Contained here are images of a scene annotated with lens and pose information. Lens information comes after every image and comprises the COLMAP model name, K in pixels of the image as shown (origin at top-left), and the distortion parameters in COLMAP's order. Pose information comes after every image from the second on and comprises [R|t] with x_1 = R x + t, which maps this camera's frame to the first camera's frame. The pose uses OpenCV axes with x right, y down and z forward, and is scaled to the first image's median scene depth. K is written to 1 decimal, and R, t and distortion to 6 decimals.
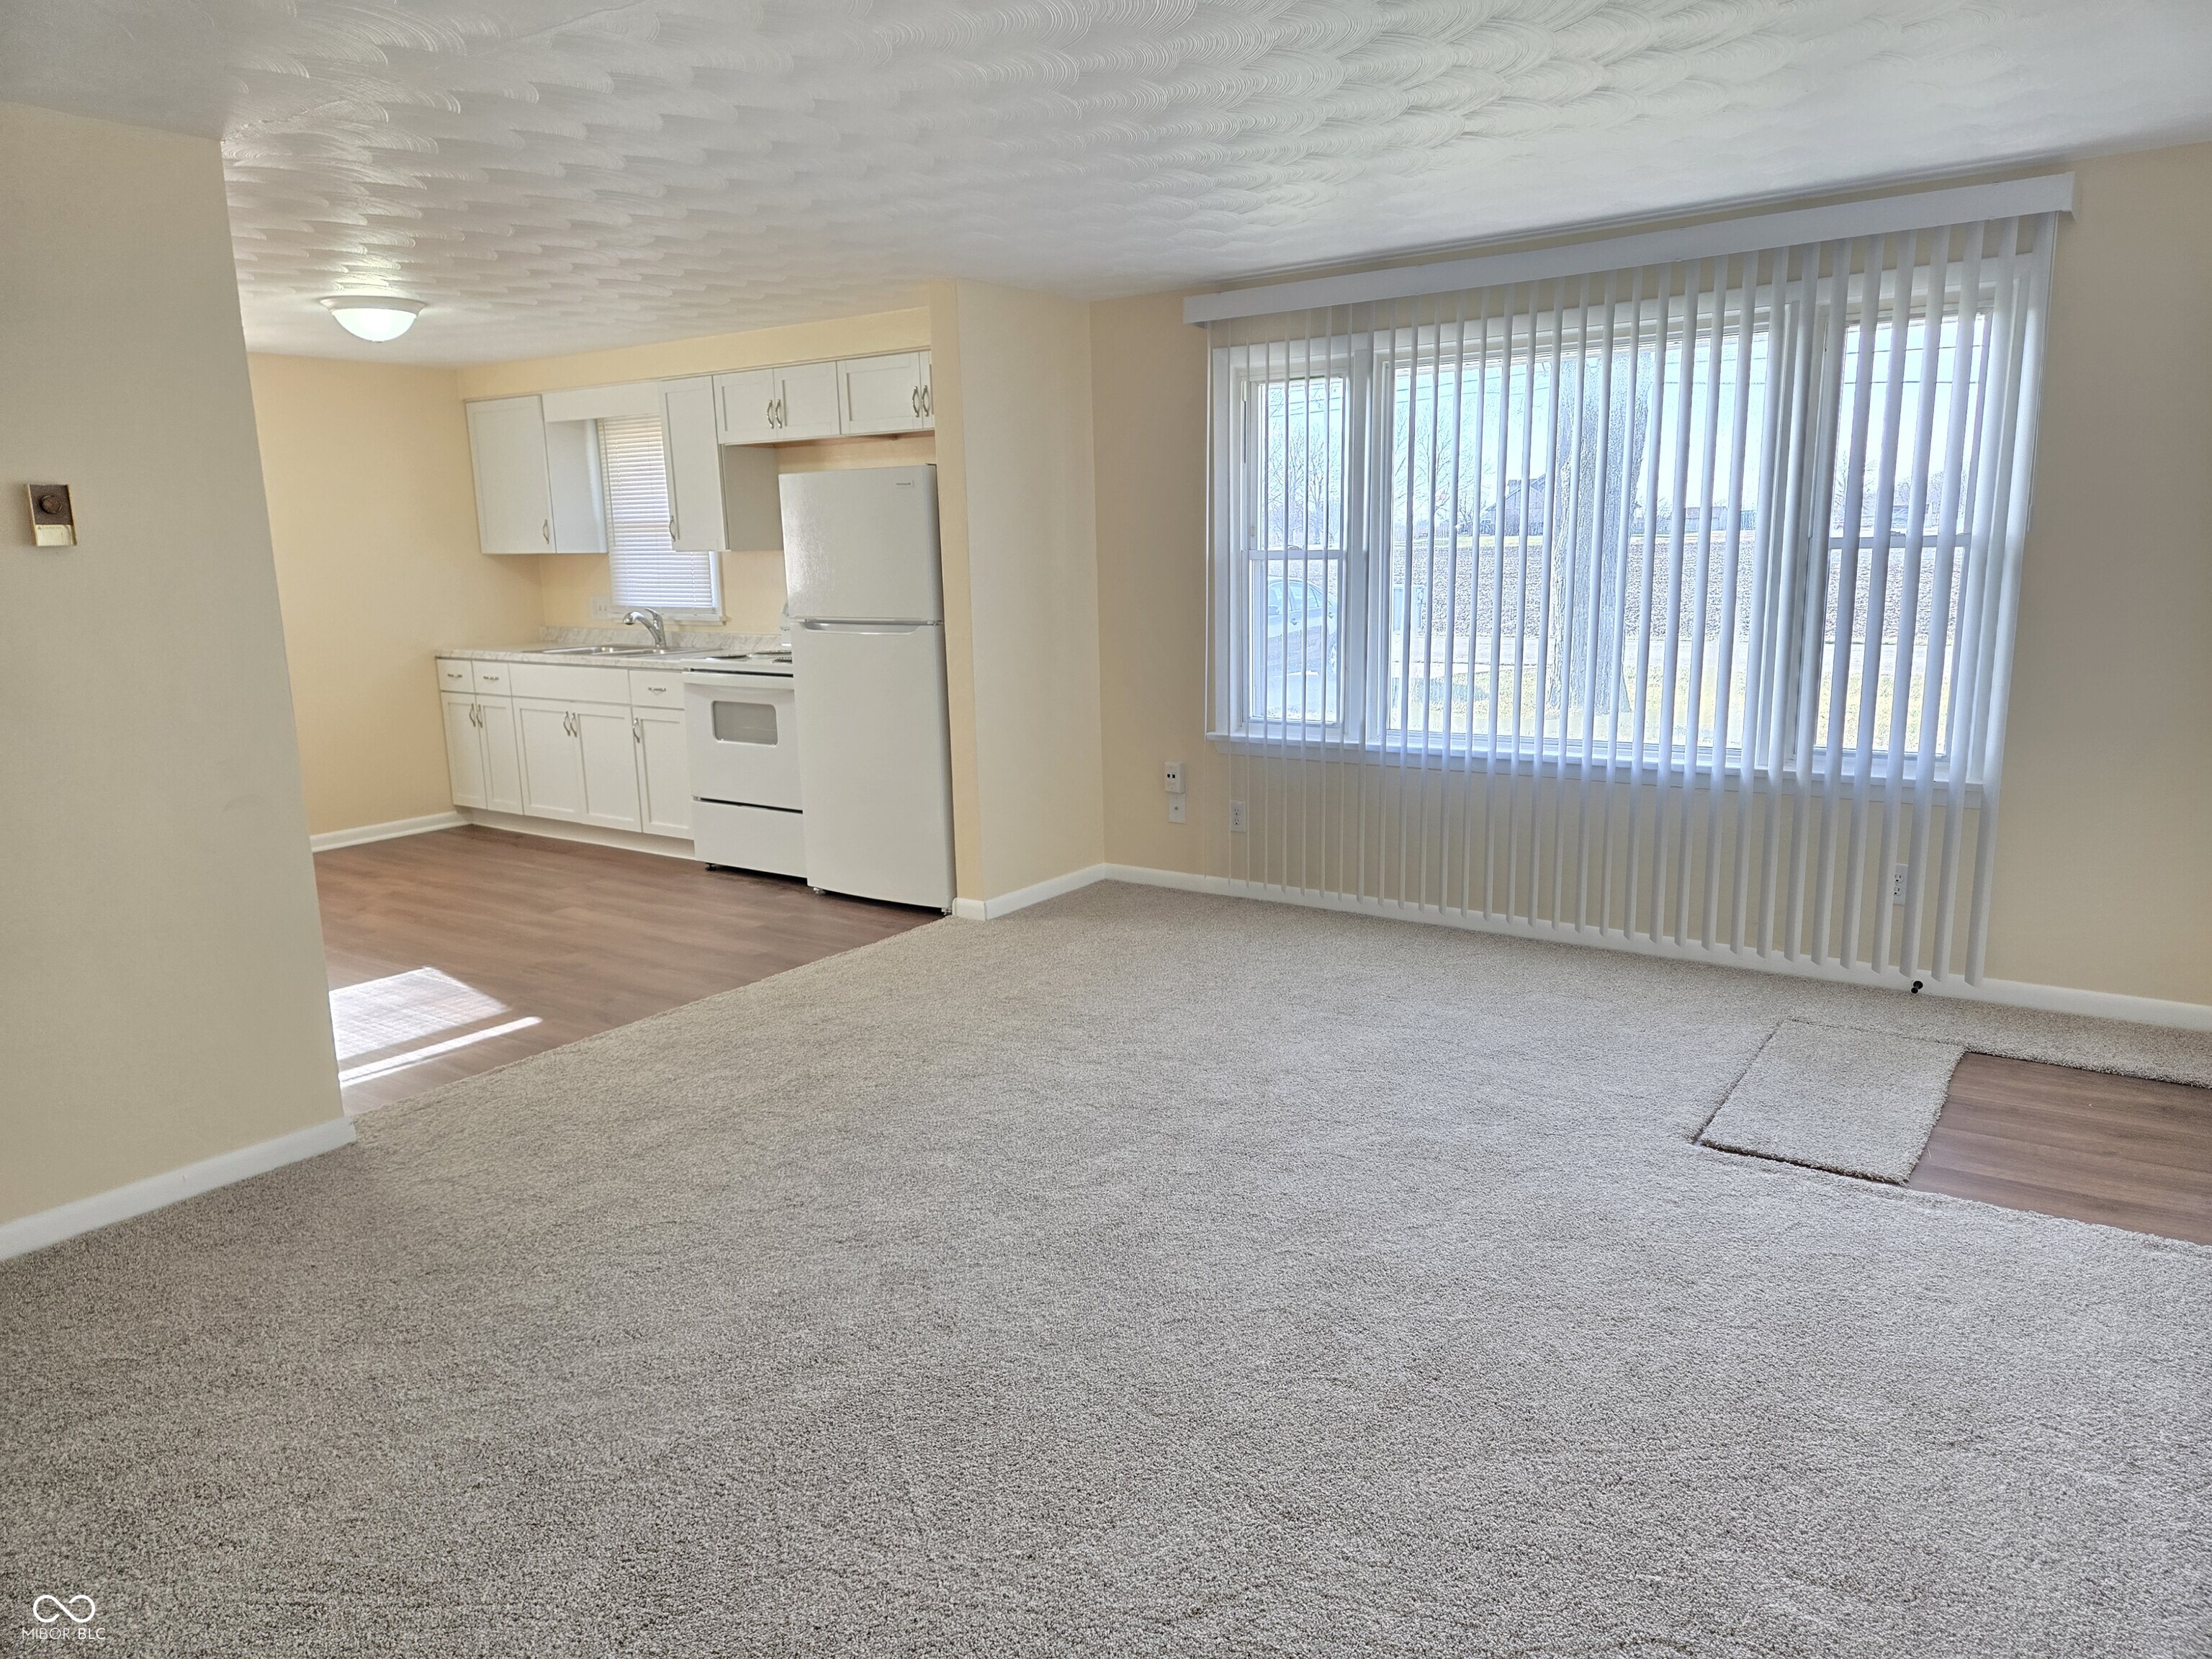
lens RADIAL K [[1490.5, 0, 1105.9], [0, 1490.5, 832.6], [0, 0, 1]] dist [0.089837, -0.080745]
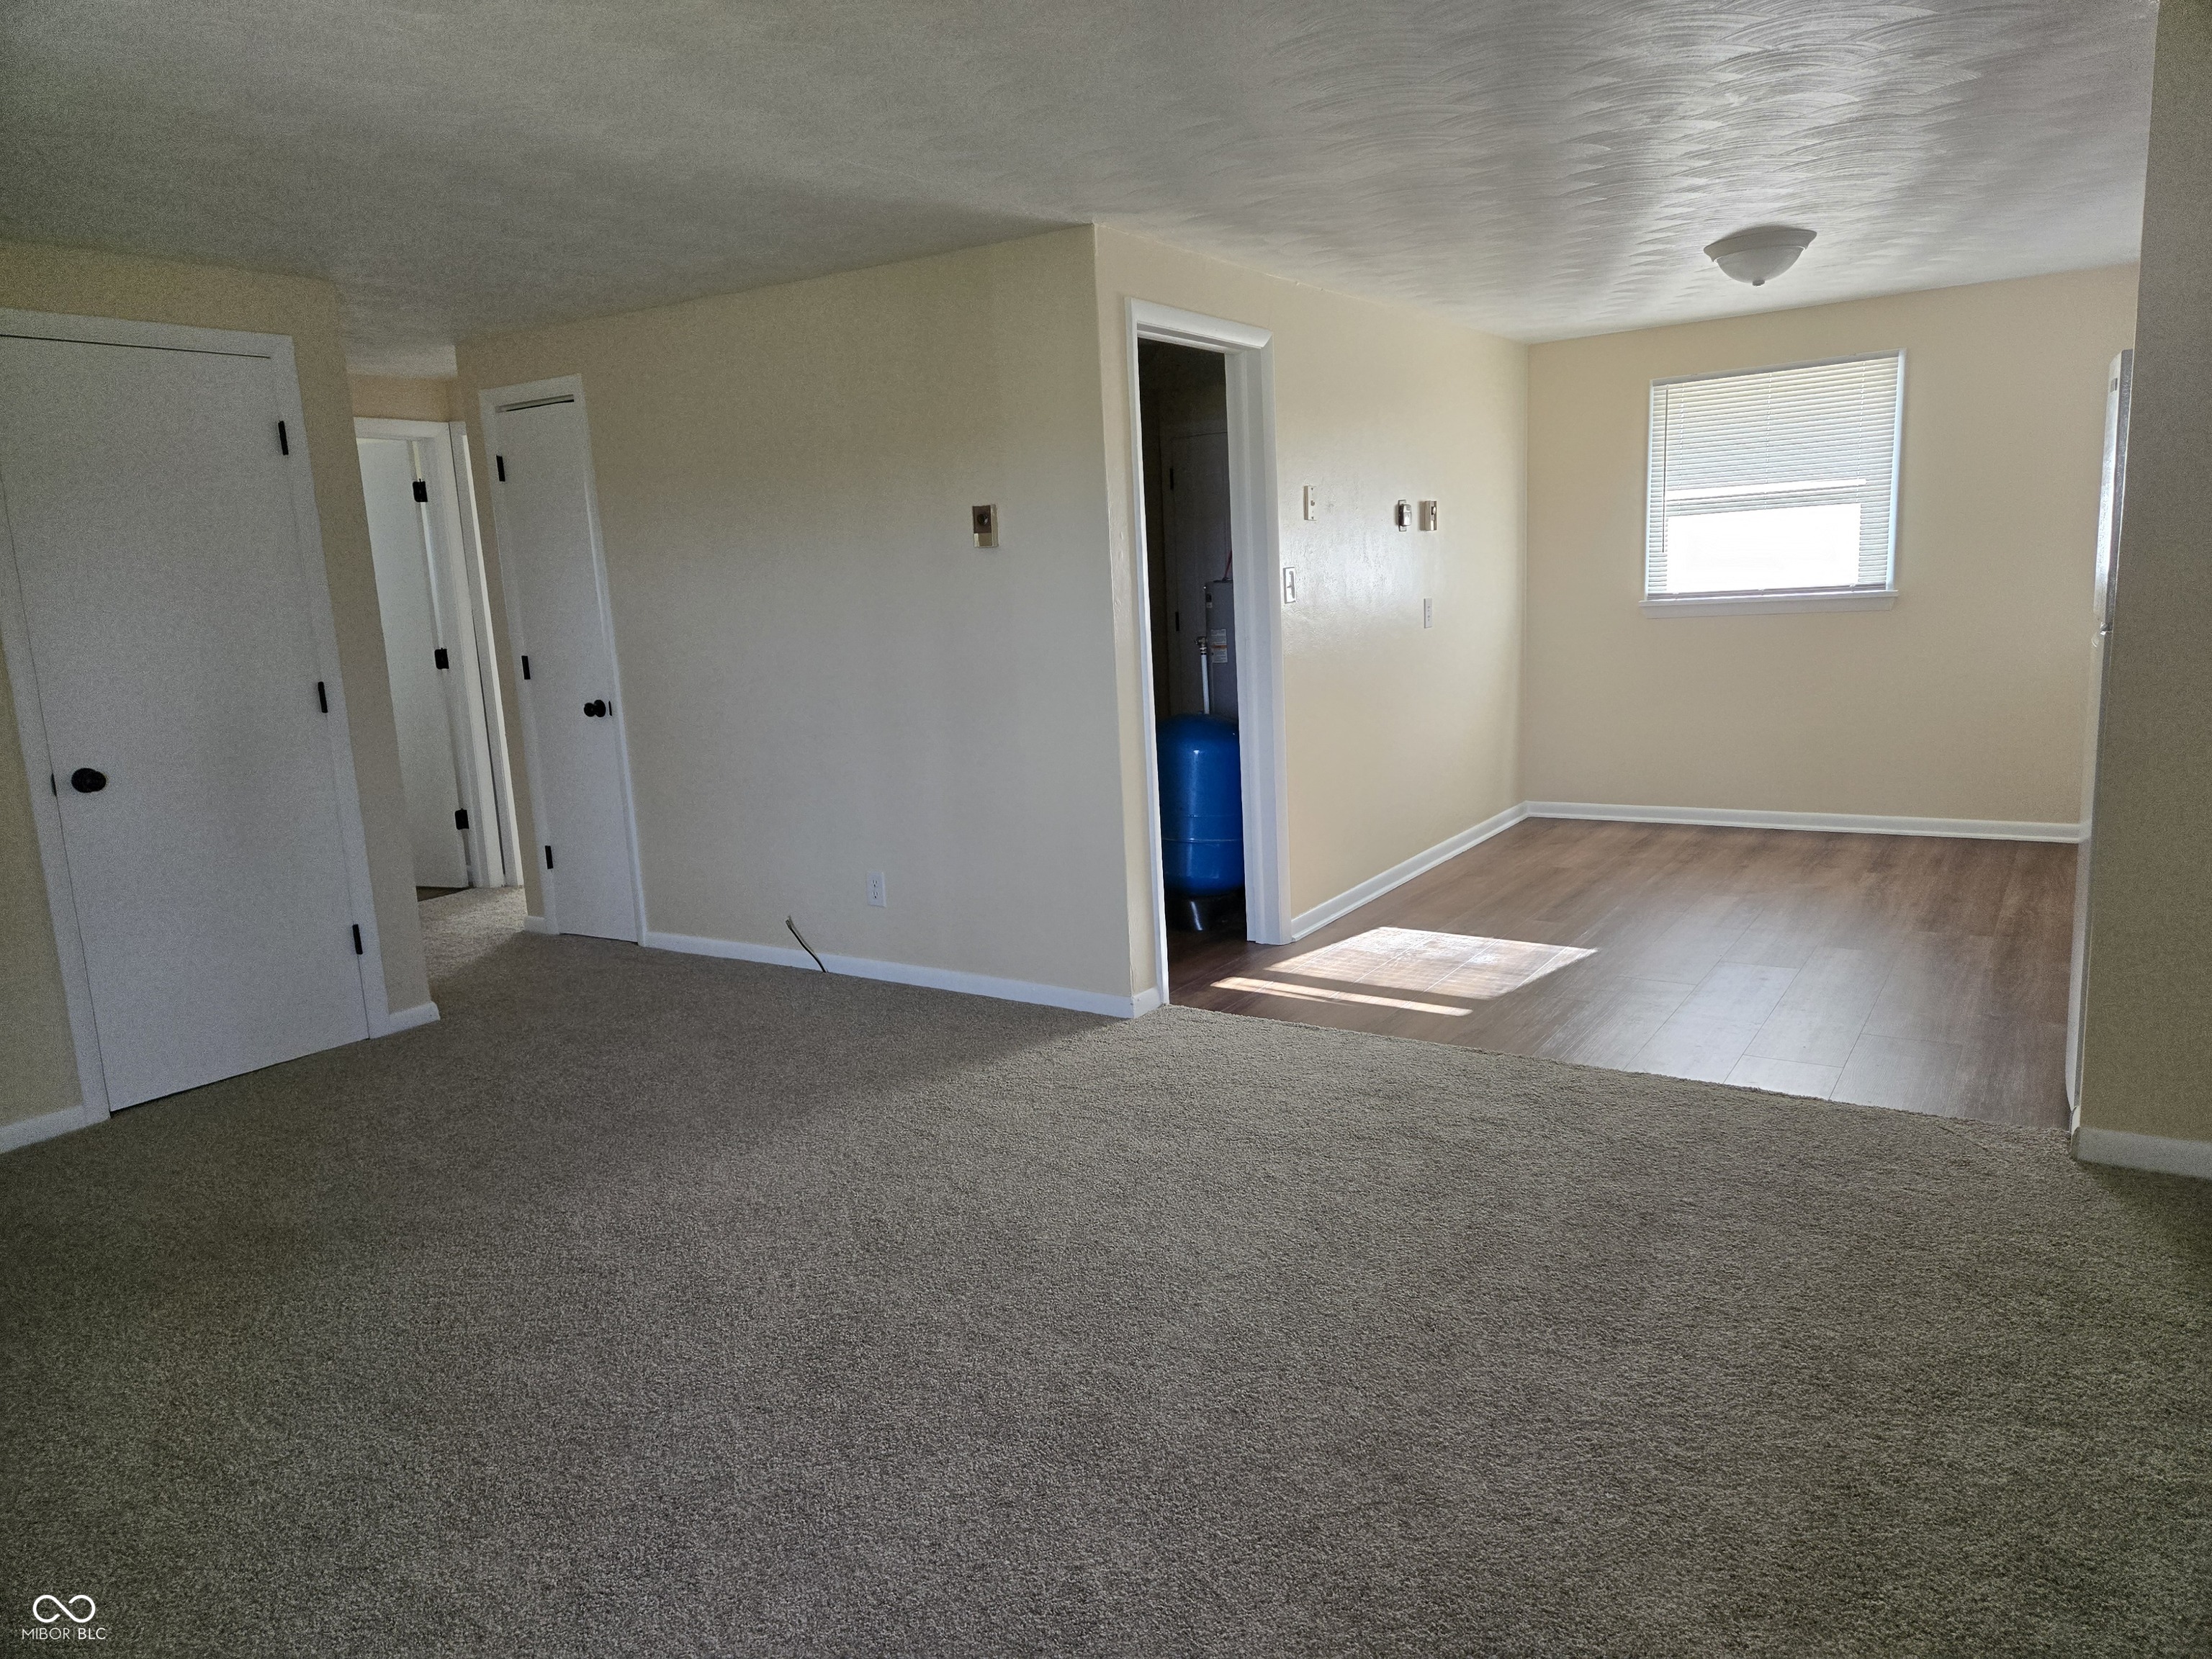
lens RADIAL K [[1490.5, 0, 1105.9], [0, 1490.5, 832.6], [0, 0, 1]] dist [0.089837, -0.080745]
pose [[0.036138, 0.202010, -0.978716, 0.538554], [-0.144827, 0.970076, 0.194879, -0.144955], [0.988797, 0.134702, 0.064313, 0.701199]]
